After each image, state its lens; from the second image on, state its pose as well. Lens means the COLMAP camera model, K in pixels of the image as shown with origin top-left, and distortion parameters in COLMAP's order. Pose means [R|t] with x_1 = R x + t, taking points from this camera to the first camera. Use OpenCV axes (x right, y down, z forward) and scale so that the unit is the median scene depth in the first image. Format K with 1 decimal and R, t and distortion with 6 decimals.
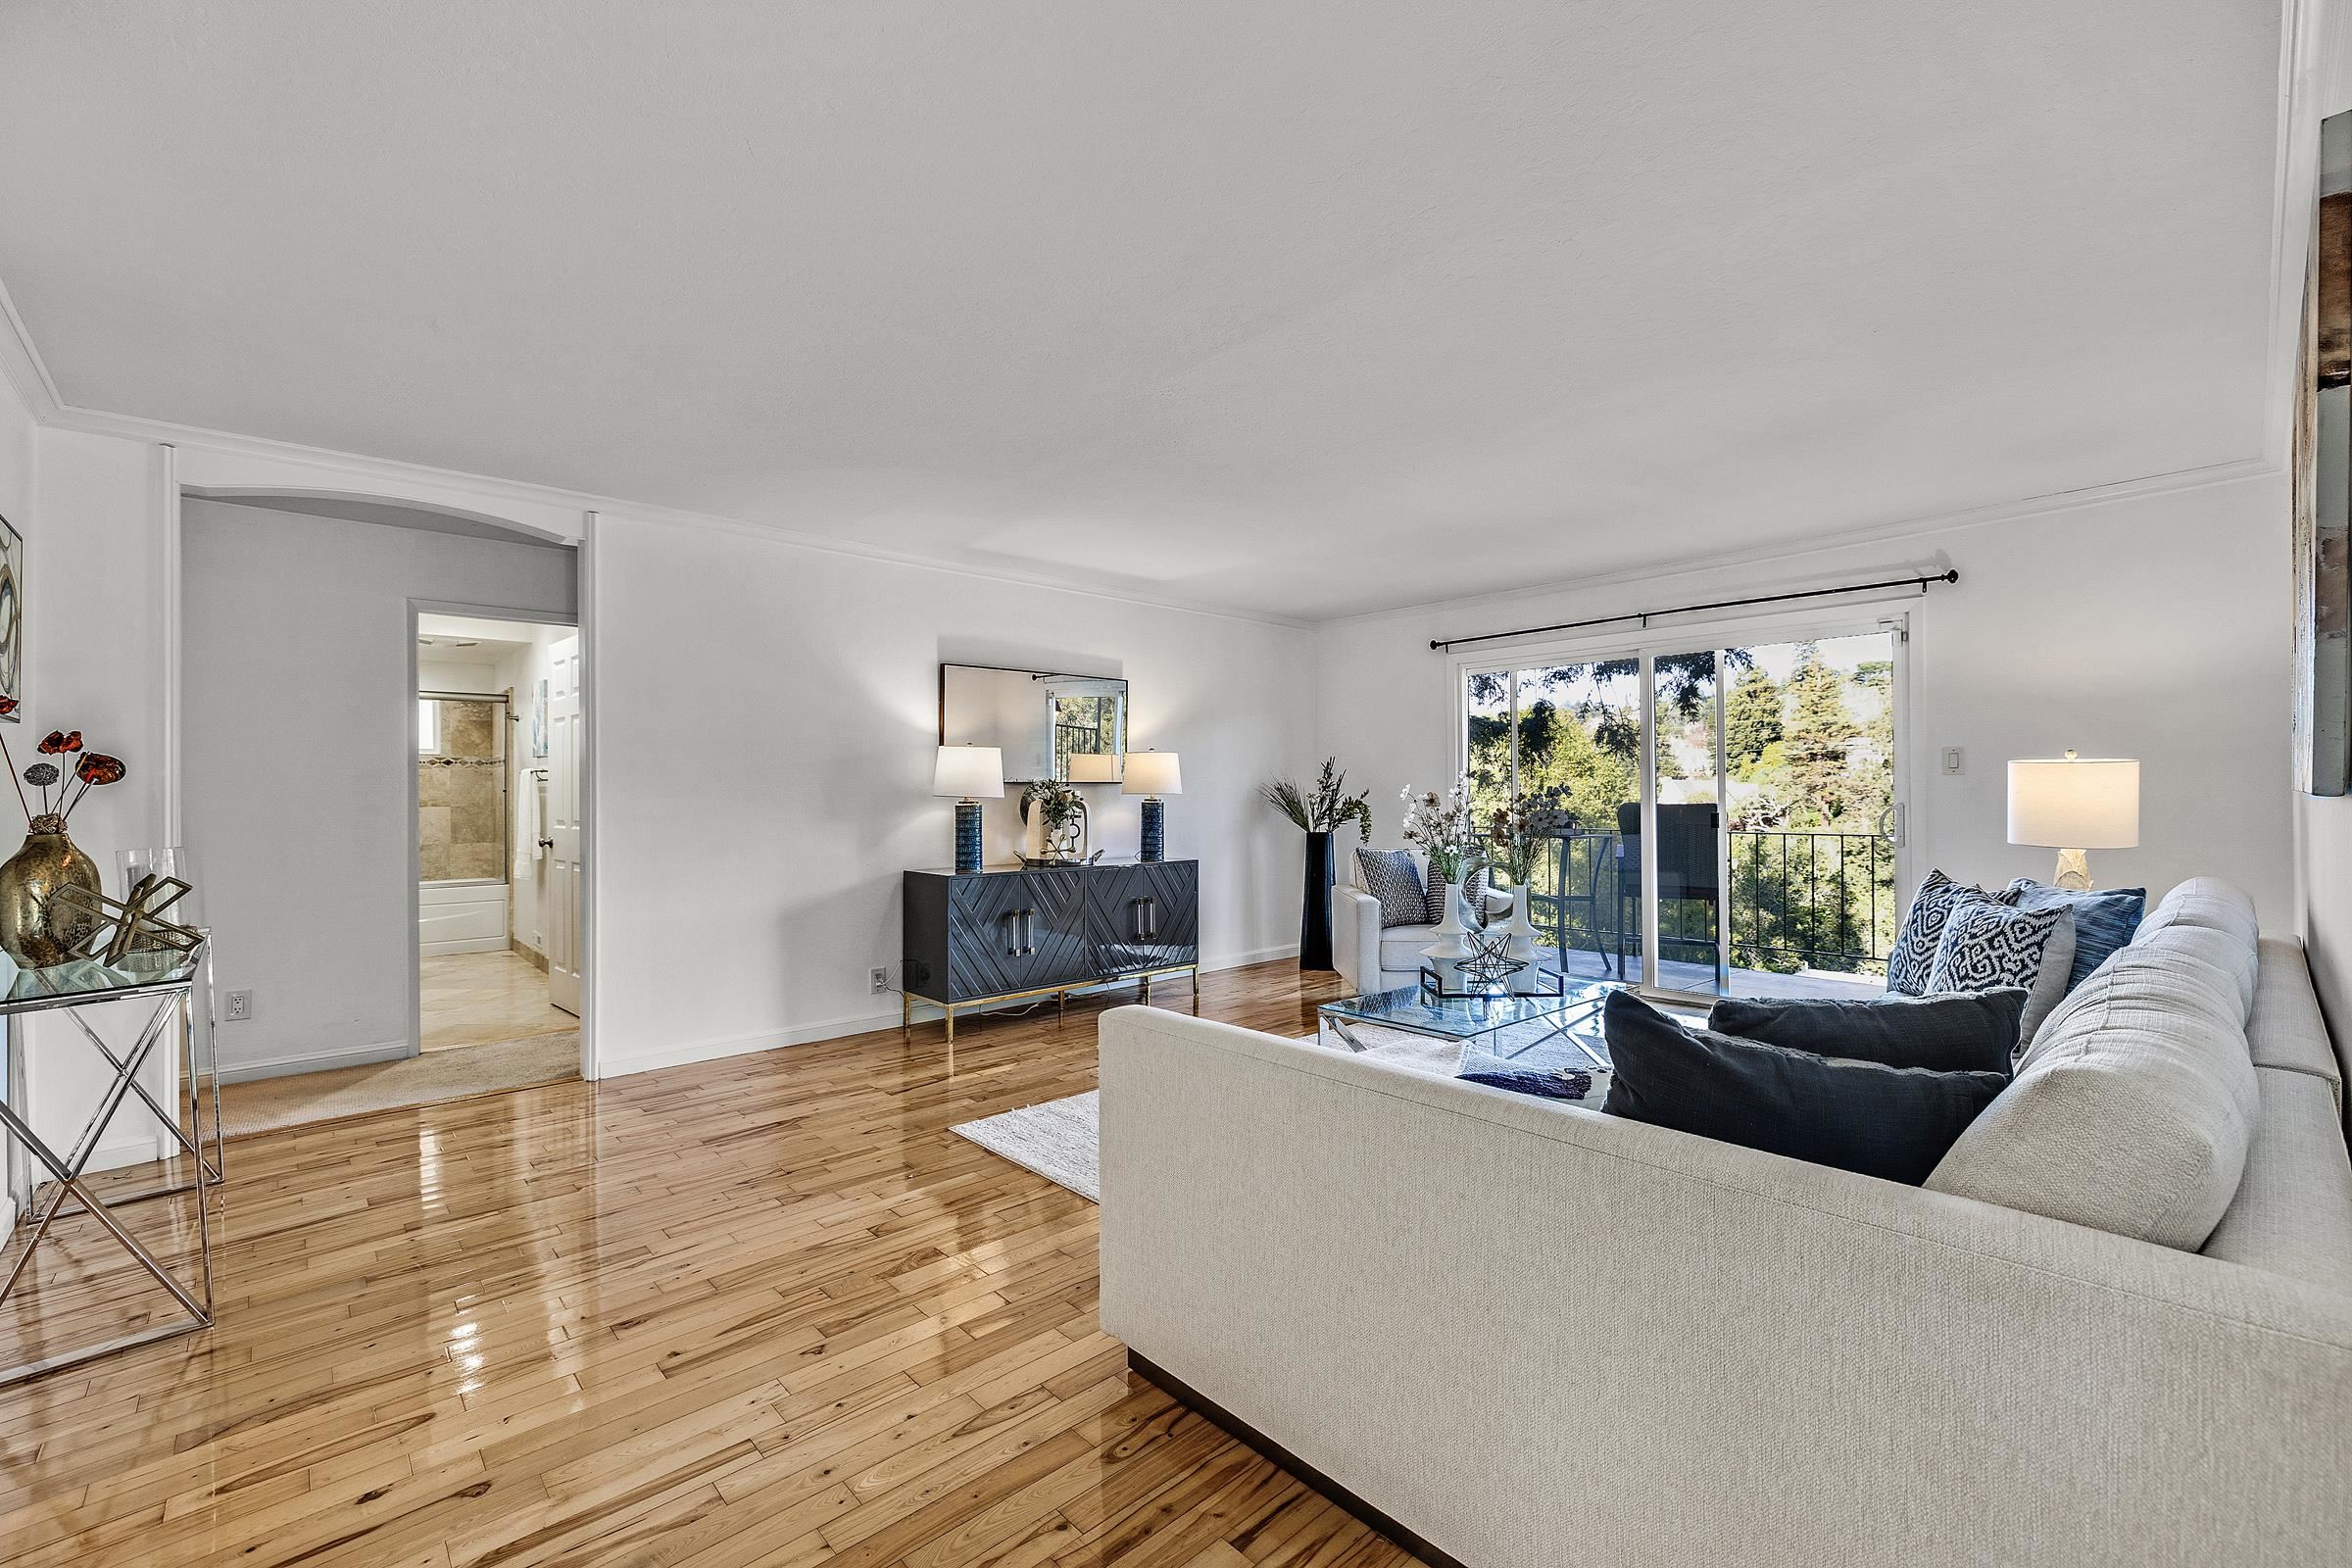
lens RADIAL K [[981.1, 0, 1171.3], [0, 981.1, 779.1], [0, 0, 1]] dist [0.006750, -0.000231]
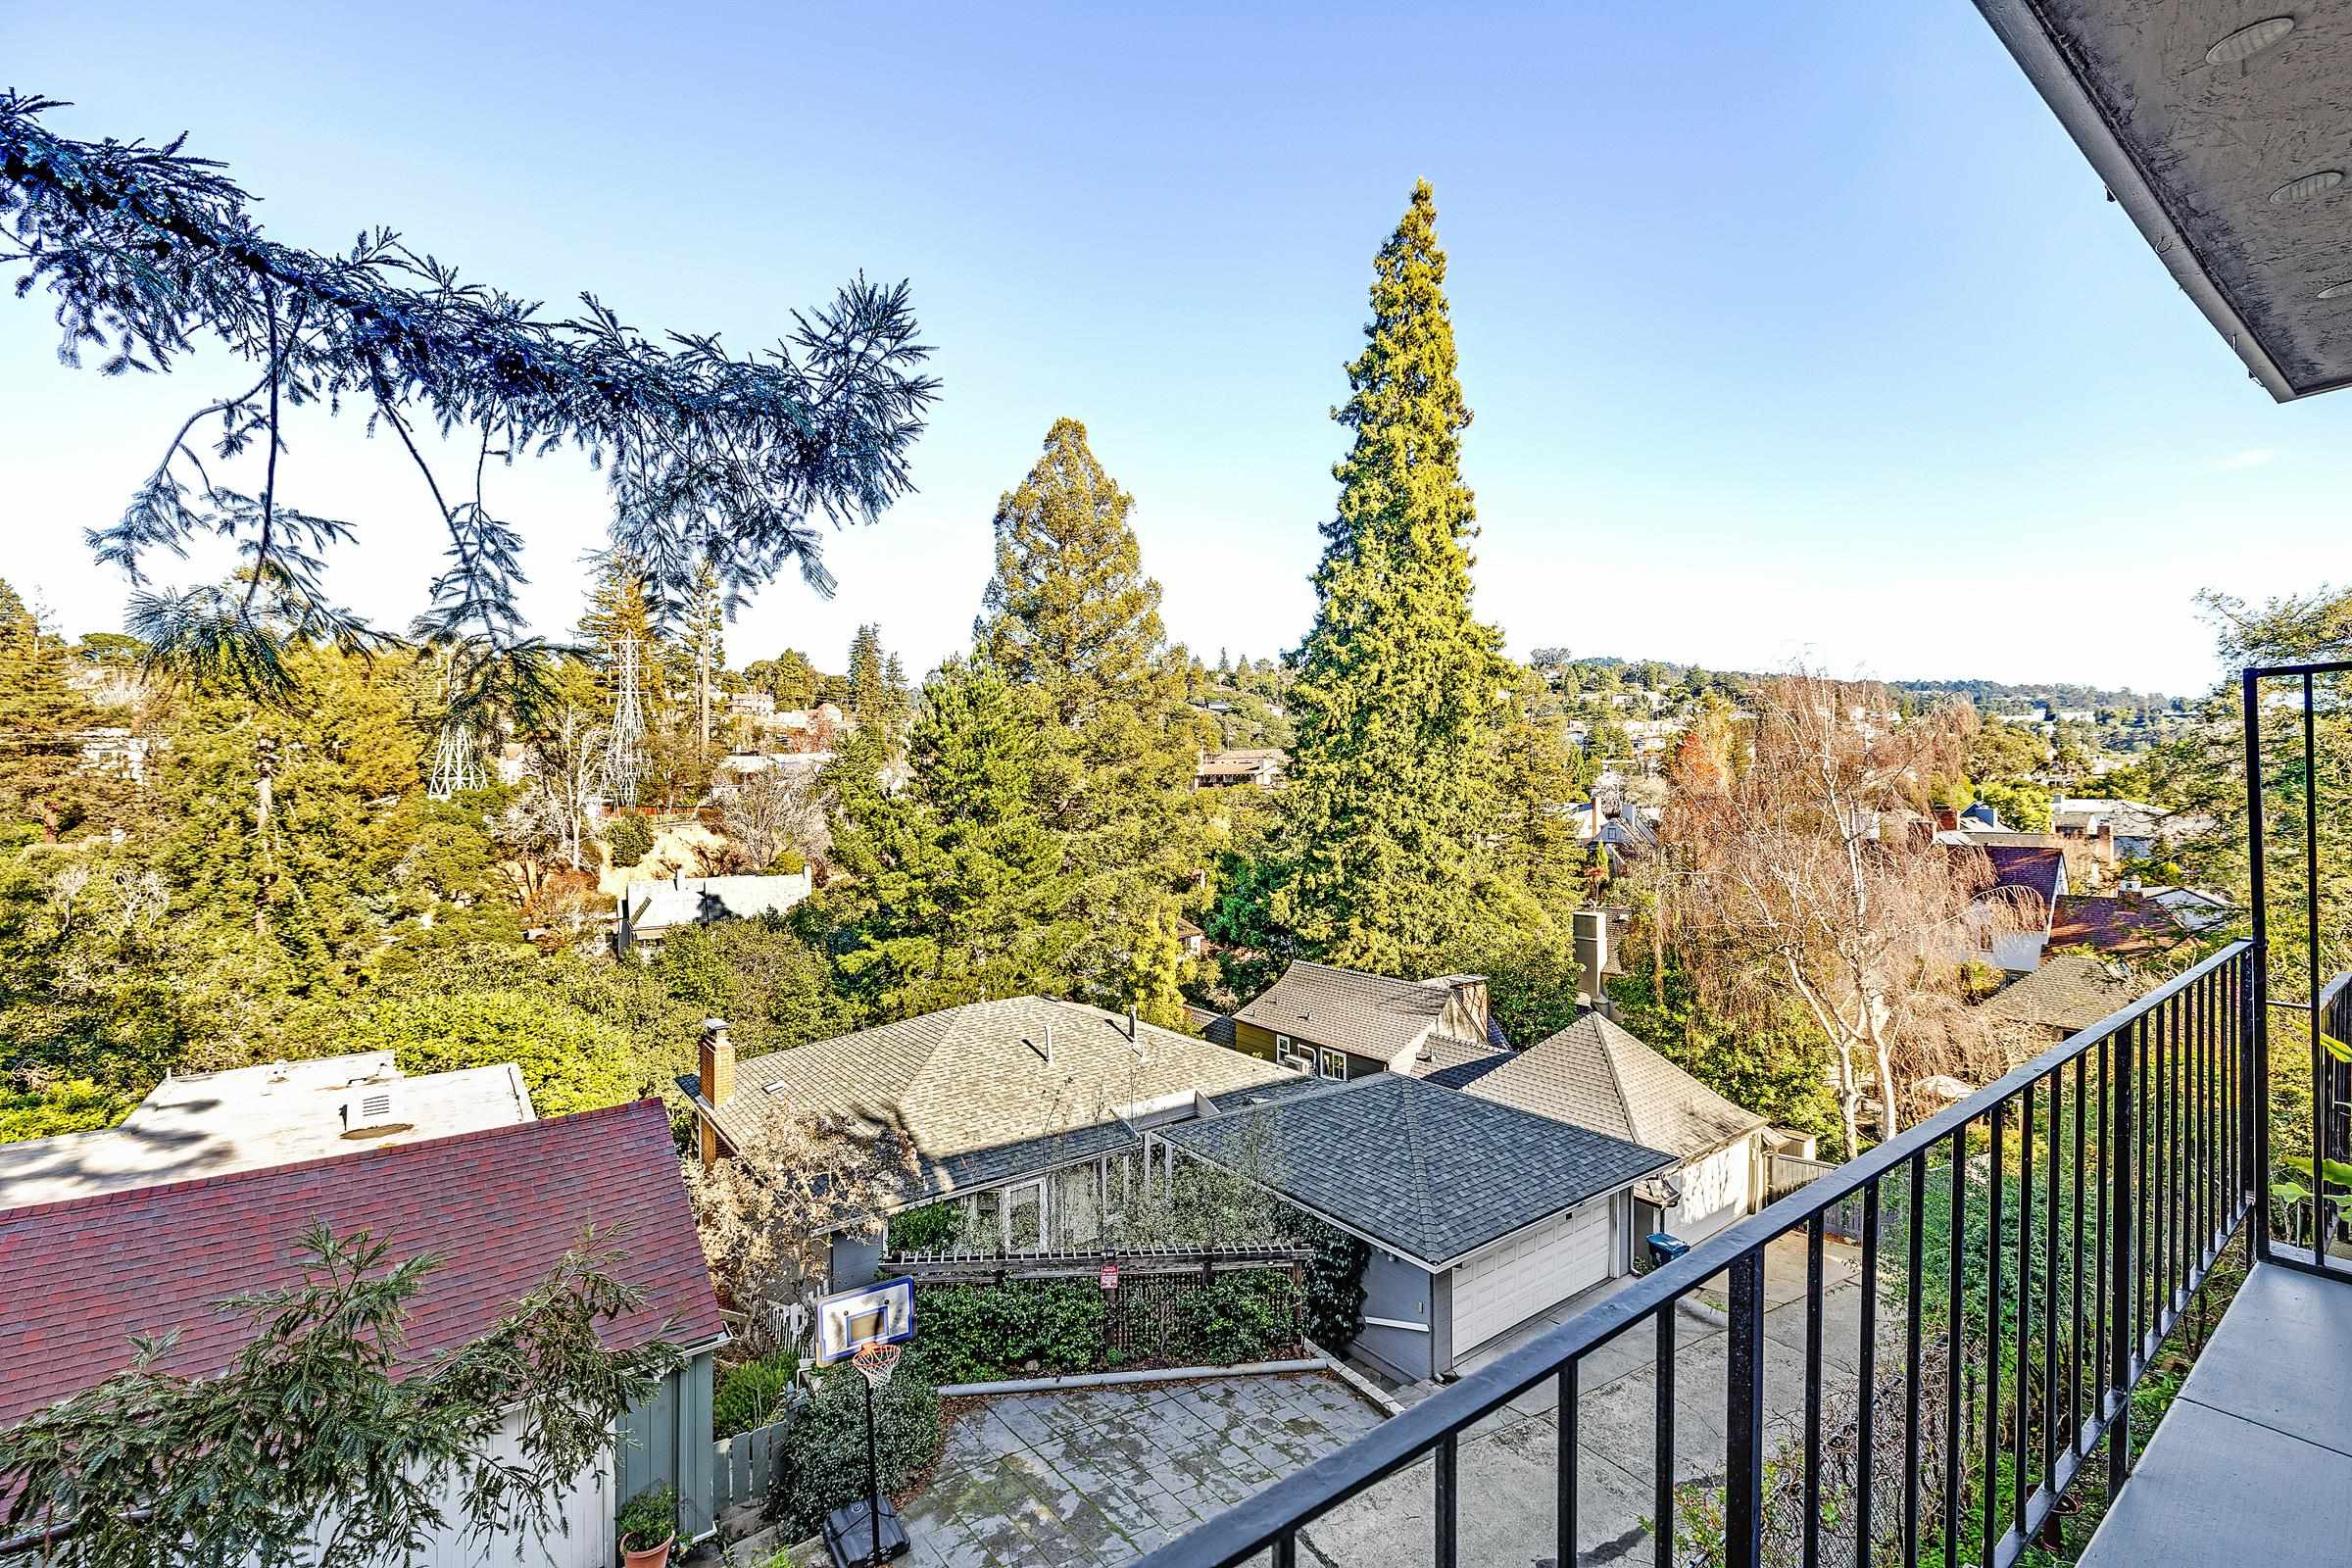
lens RADIAL K [[981.1, 0, 1175.7], [0, 981.1, 787.7], [0, 0, 1]] dist [0.006750, -0.000231]
pose [[0.120342, 0.002780, 0.992729, 0.519179], [-0.009326, 0.999955, -0.001670, -0.017243], [-0.992689, -0.009057, 0.120363, 1.707589]]
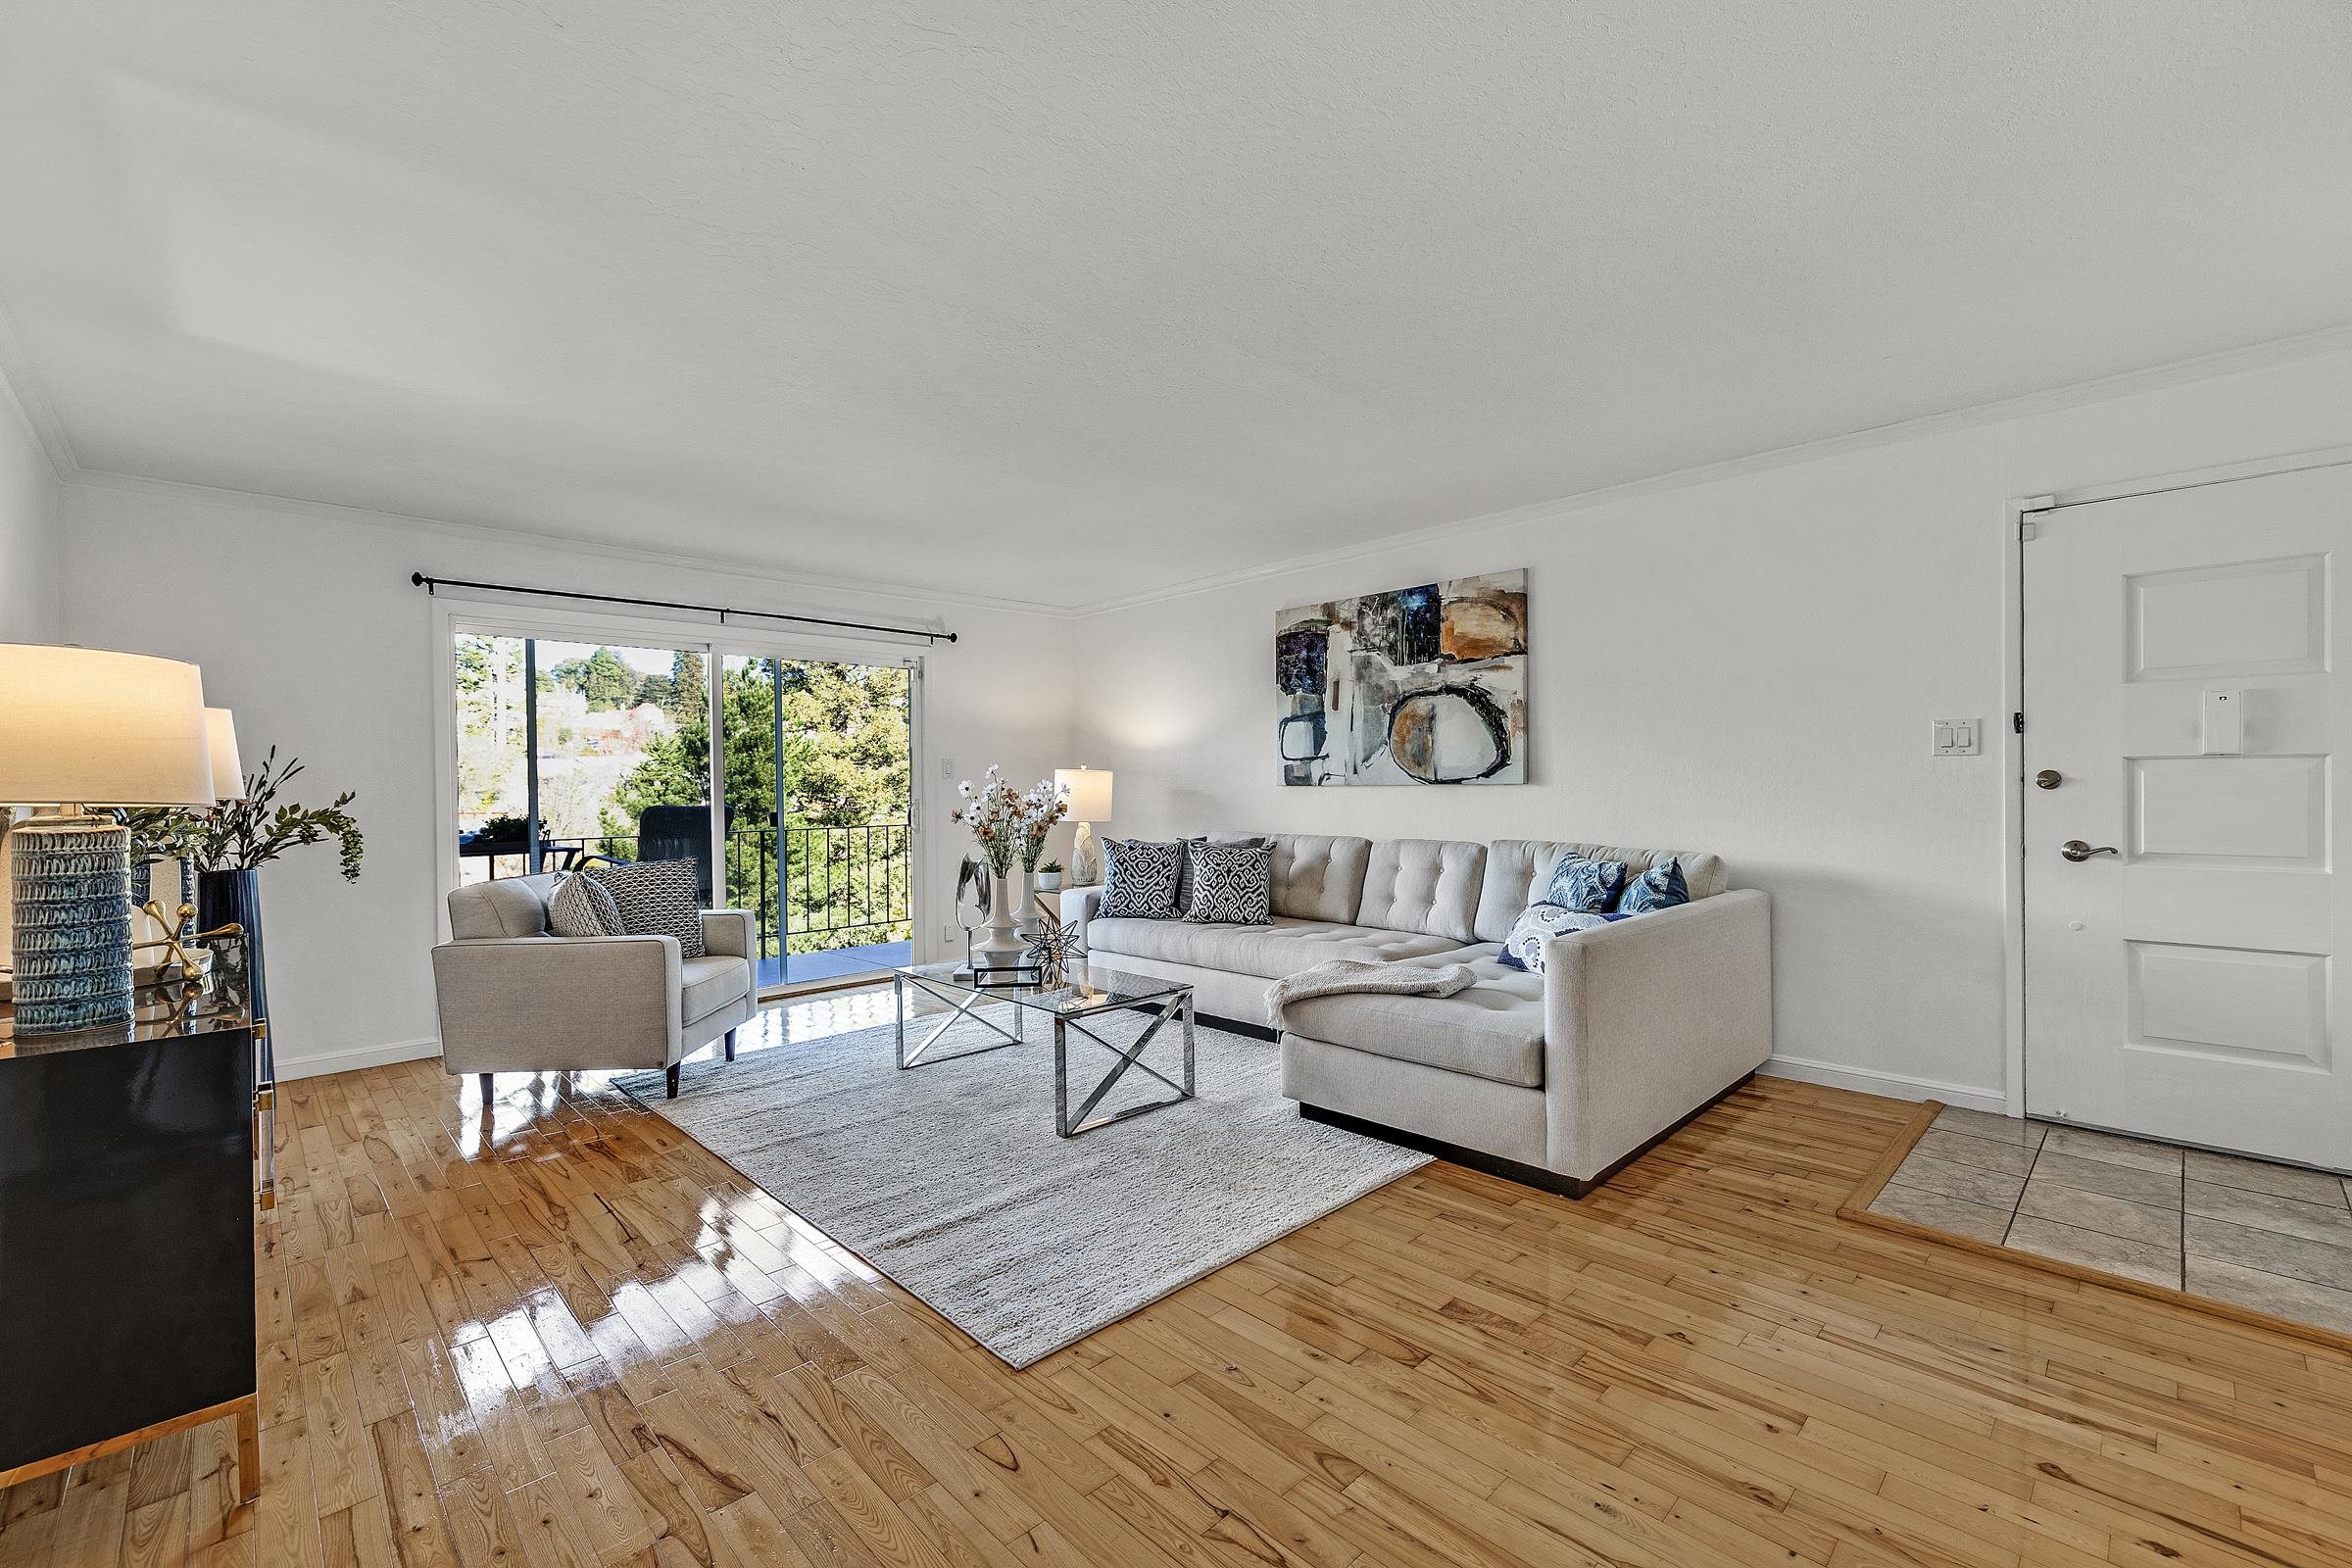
lens RADIAL K [[981.1, 0, 1192.3], [0, 981.1, 779.9], [0, 0, 1]] dist [0.006750, -0.000231]
pose [[-0.037495, 0.011873, 0.999226, -0.598257], [-0.000839, 0.999929, -0.011913, 0.013574], [-0.999296, -0.001285, -0.037482, 0.680904]]
